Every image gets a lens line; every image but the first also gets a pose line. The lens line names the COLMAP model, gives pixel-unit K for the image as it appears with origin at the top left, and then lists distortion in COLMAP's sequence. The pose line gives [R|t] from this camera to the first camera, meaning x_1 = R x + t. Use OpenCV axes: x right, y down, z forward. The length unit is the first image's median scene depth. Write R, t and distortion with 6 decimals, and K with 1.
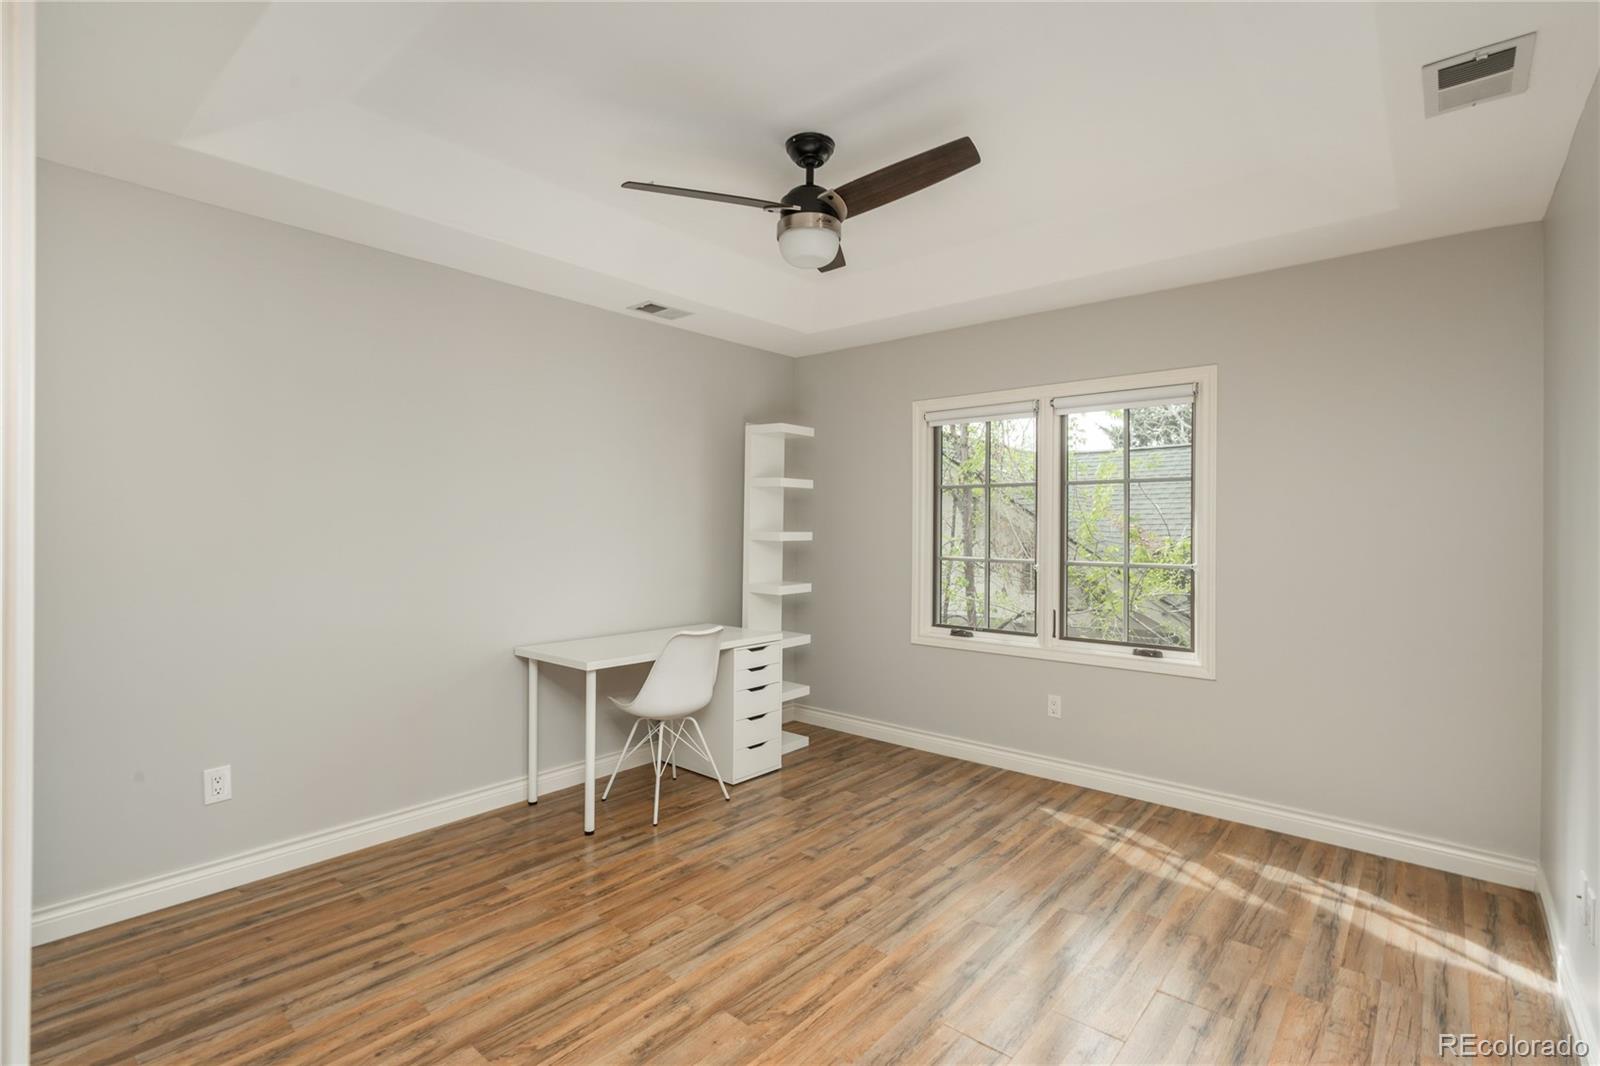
lens RADIAL K [[747.6, 0, 802.7], [0, 747.6, 527.8], [0, 0, 1]] dist [-0.000219, 0.000035]
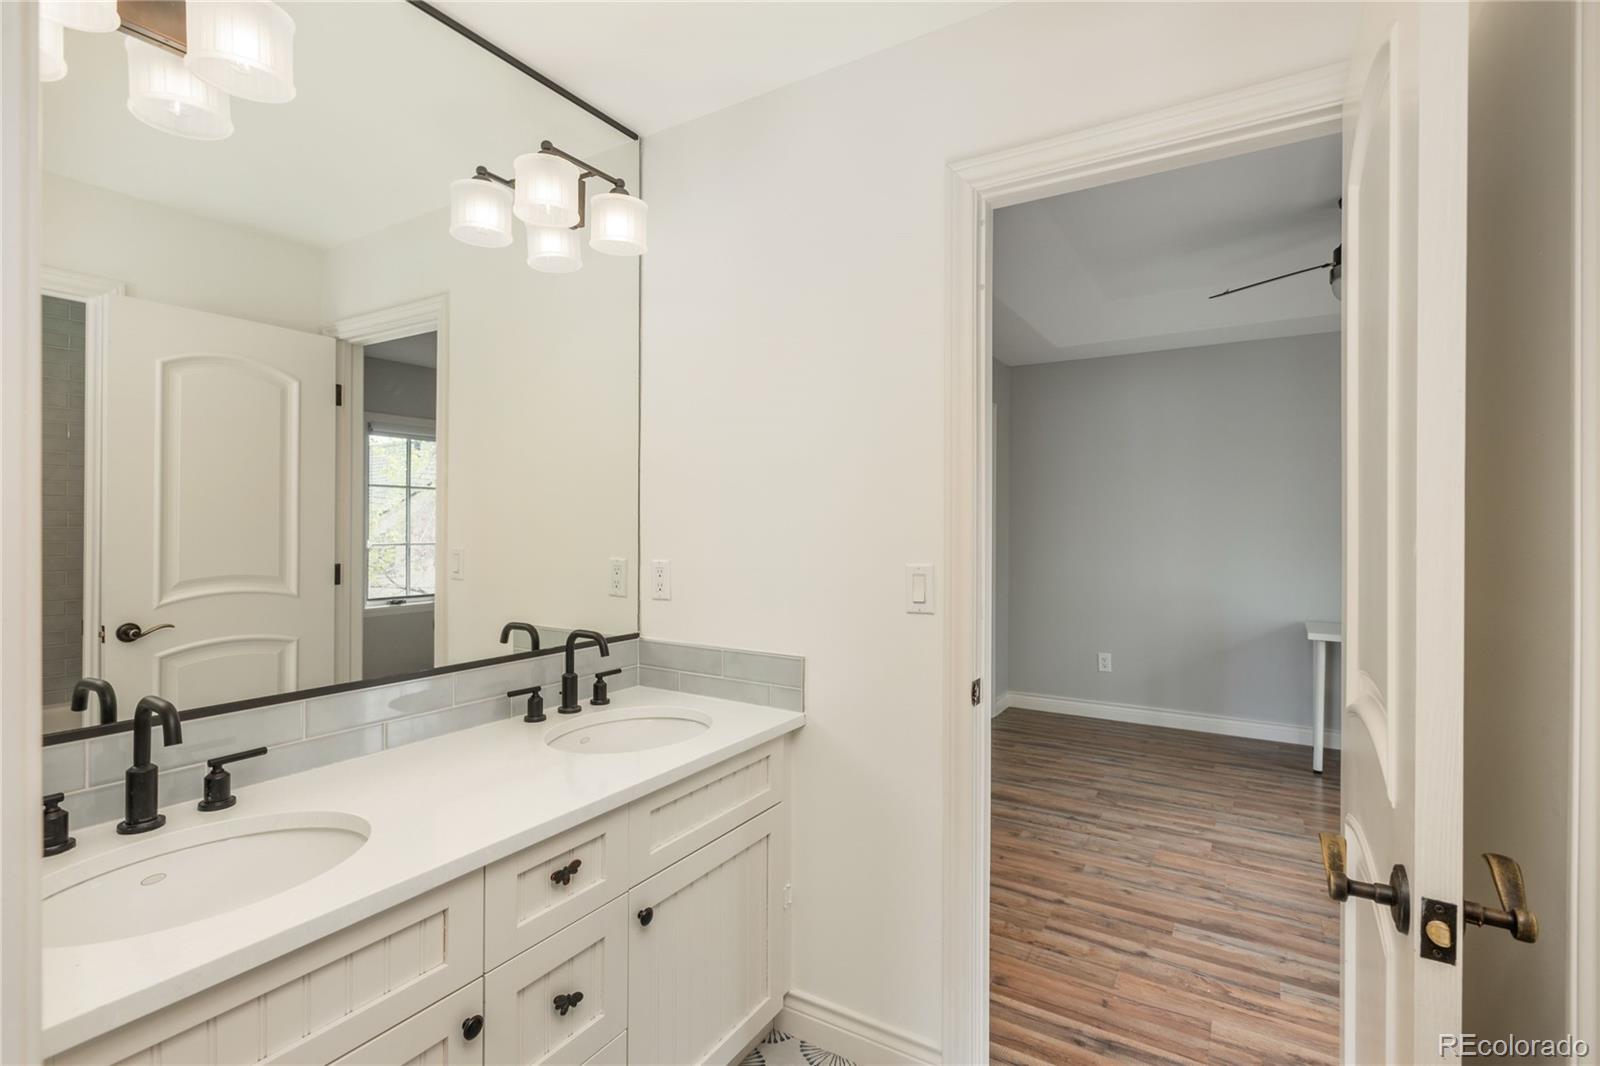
lens RADIAL K [[747.6, 0, 803.2], [0, 747.6, 526.6], [0, 0, 1]] dist [-0.000219, 0.000035]
pose [[0.155587, 0.000990, -0.987822, 1.108733], [-0.001365, 0.999999, 0.000787, -0.000609], [0.987821, 0.001226, 0.155589, -0.056590]]
